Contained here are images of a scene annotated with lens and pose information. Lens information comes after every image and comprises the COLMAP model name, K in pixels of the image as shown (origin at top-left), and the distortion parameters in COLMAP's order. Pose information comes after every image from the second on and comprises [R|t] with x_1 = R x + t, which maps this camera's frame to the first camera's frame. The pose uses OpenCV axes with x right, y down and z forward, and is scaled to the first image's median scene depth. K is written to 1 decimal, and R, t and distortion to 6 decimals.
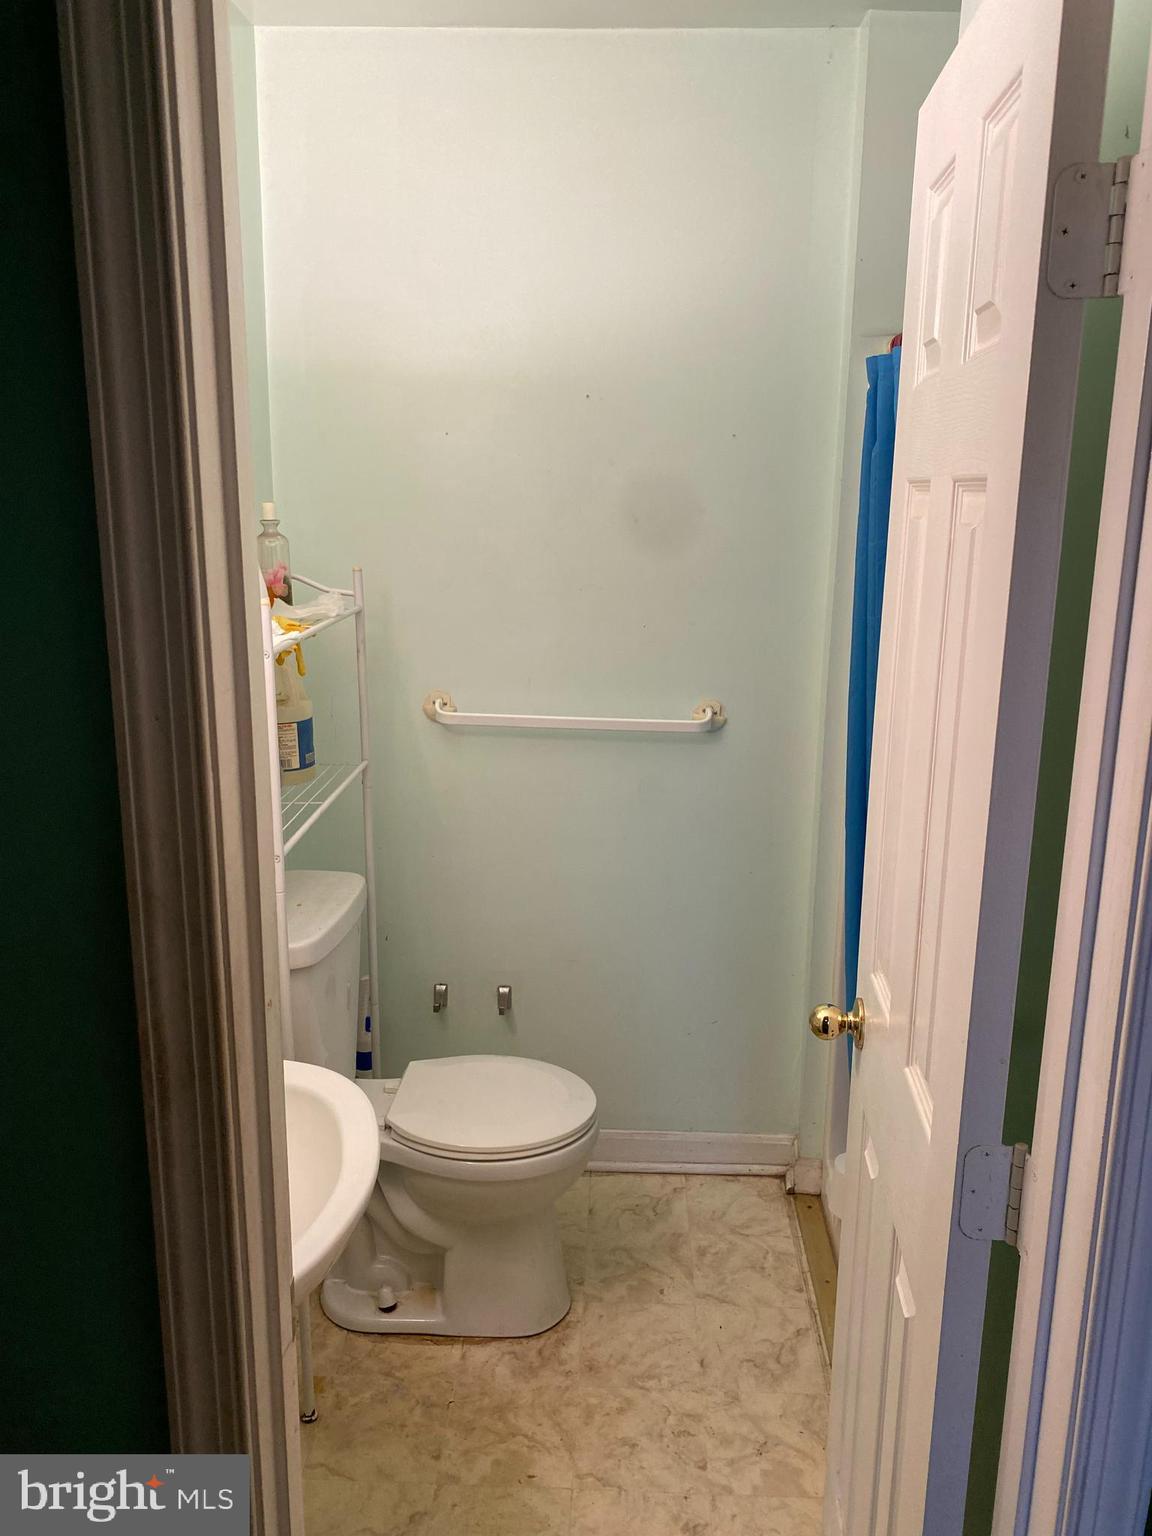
lens RADIAL K [[1160.3, 0, 576.0], [0, 1160.3, 768.0], [0, 0, 1]] dist [0.000248, -0.008098]
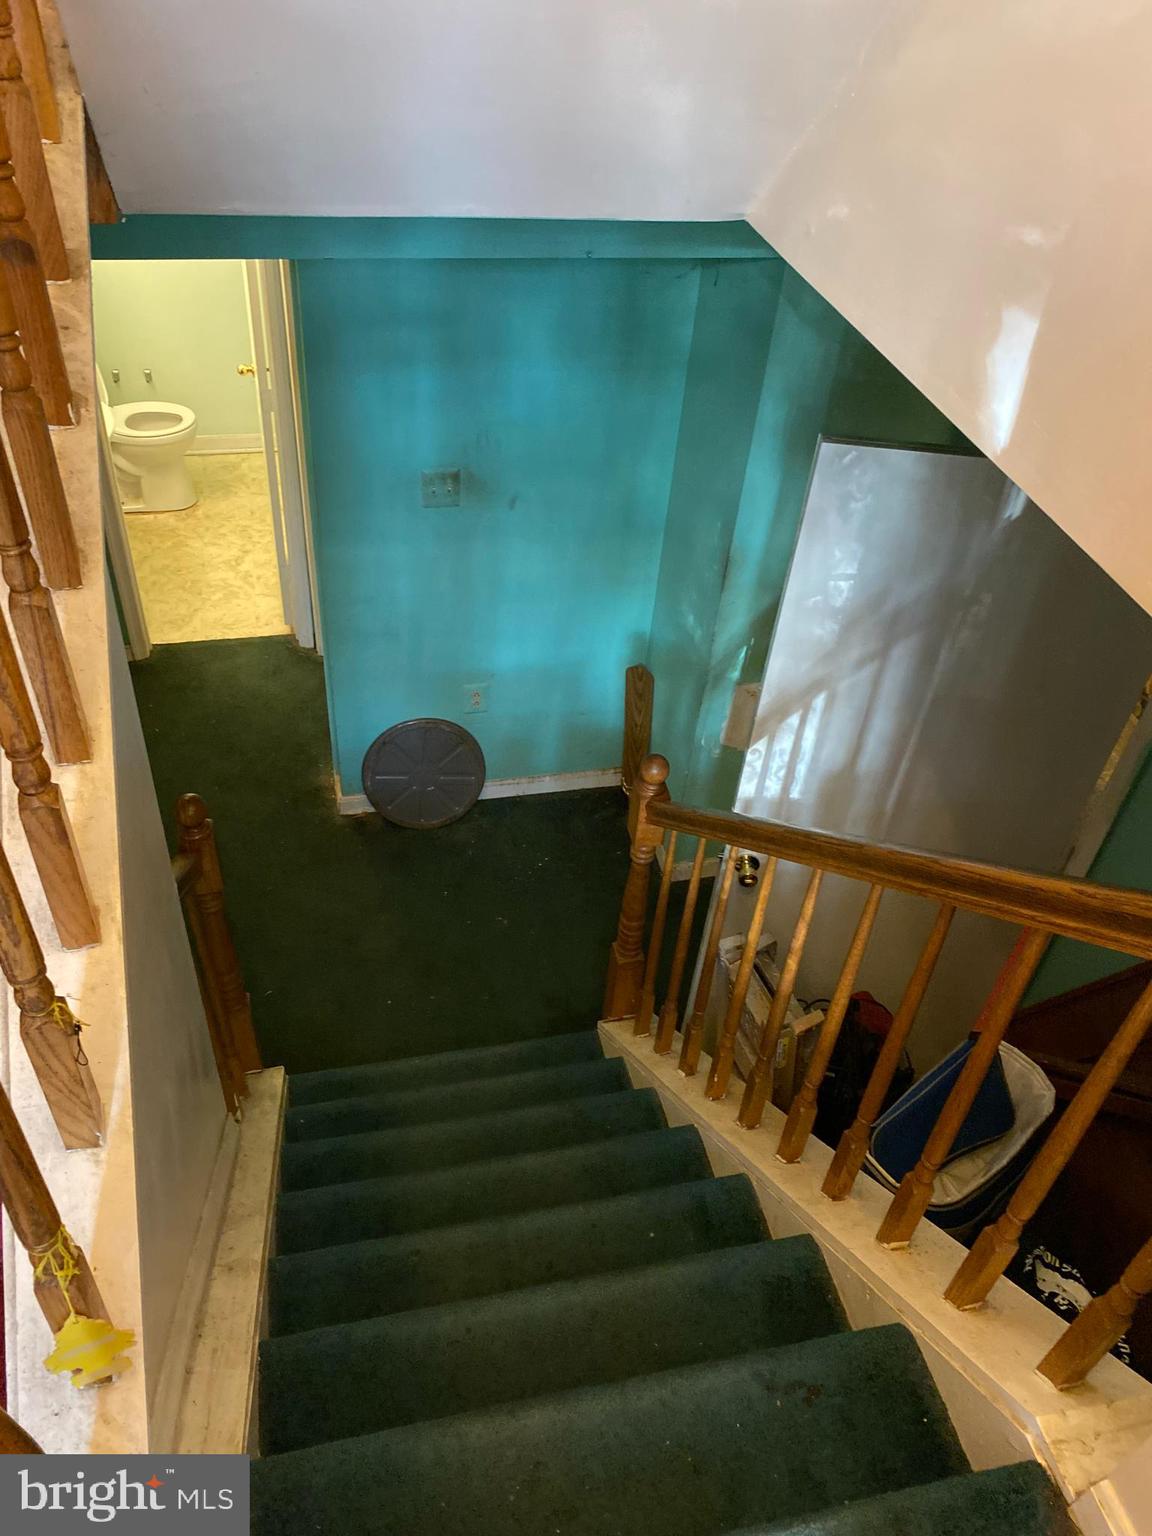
lens RADIAL K [[1160.3, 0, 576.0], [0, 1160.3, 768.0], [0, 0, 1]] dist [0.000248, -0.008098]
pose [[0.960609, -0.130105, 0.245566, 0.090535], [-0.002362, 0.879786, 0.475364, -0.211466], [-0.277893, -0.457219, 0.844823, -1.600951]]
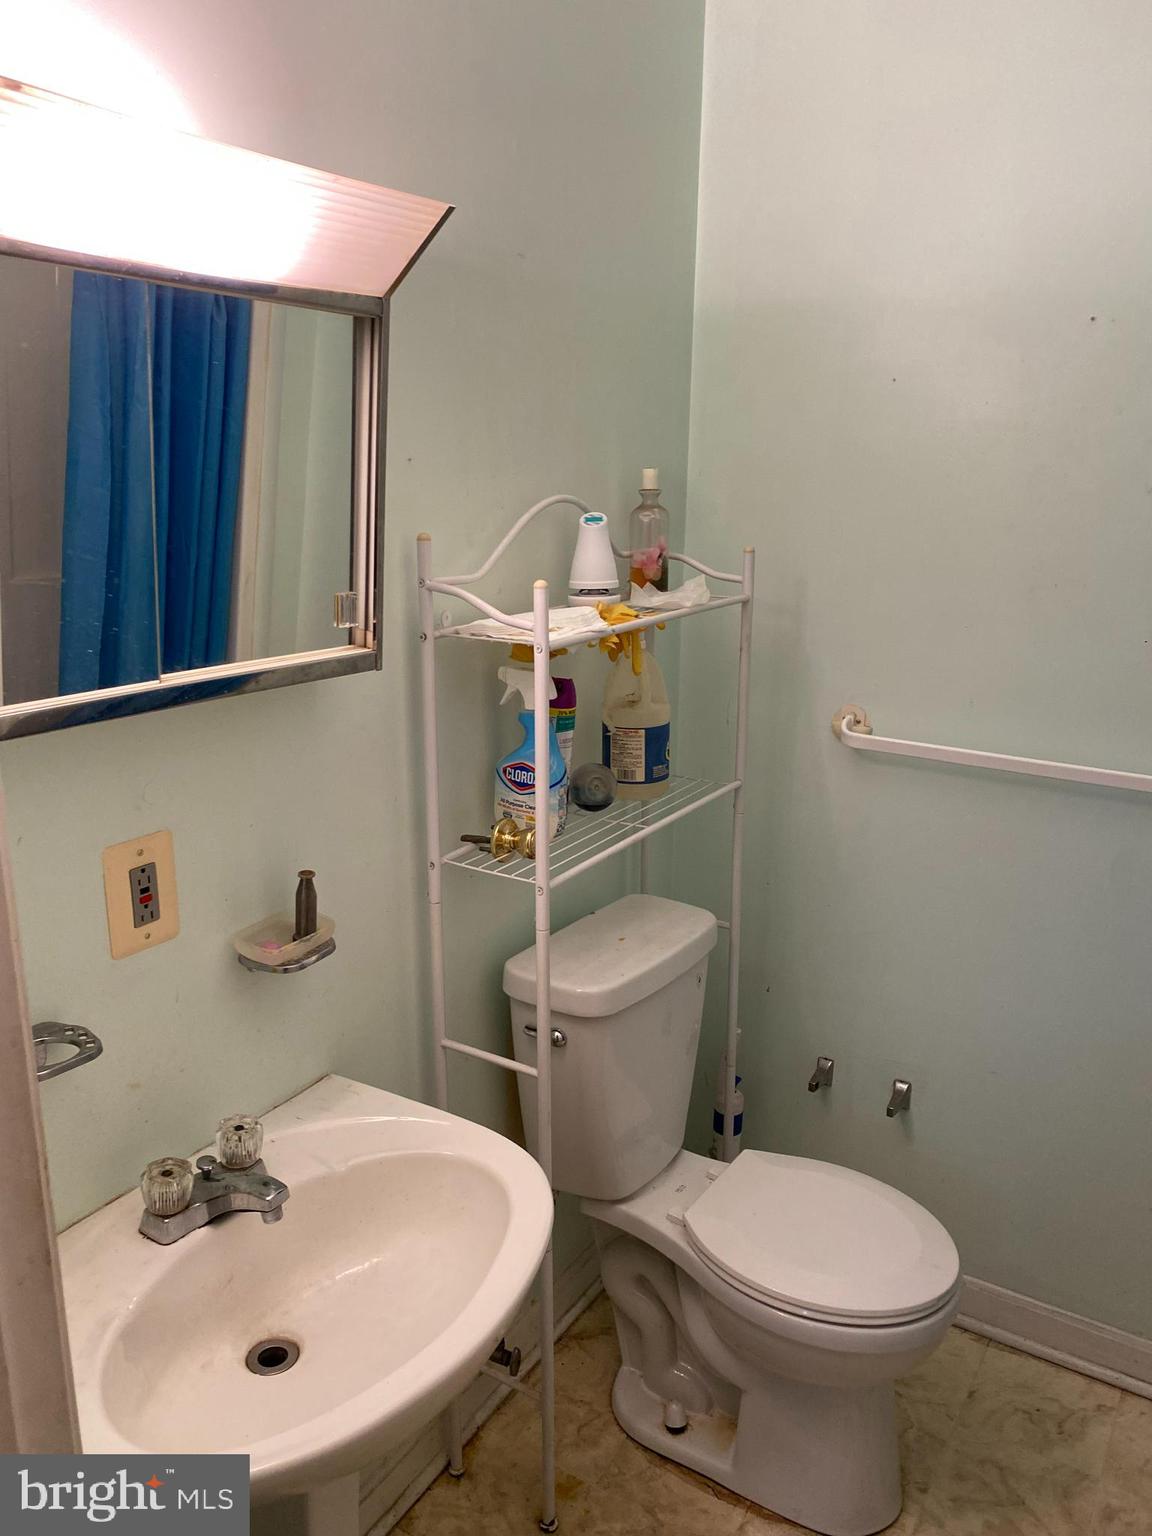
lens RADIAL K [[1160.3, 0, 576.0], [0, 1160.3, 768.0], [0, 0, 1]] dist [0.000248, -0.008098]
pose [[0.862110, 0.127356, -0.490456, 0.128733], [-0.120155, 0.991675, 0.046302, -0.041218], [0.492269, 0.019013, 0.870235, 0.221707]]
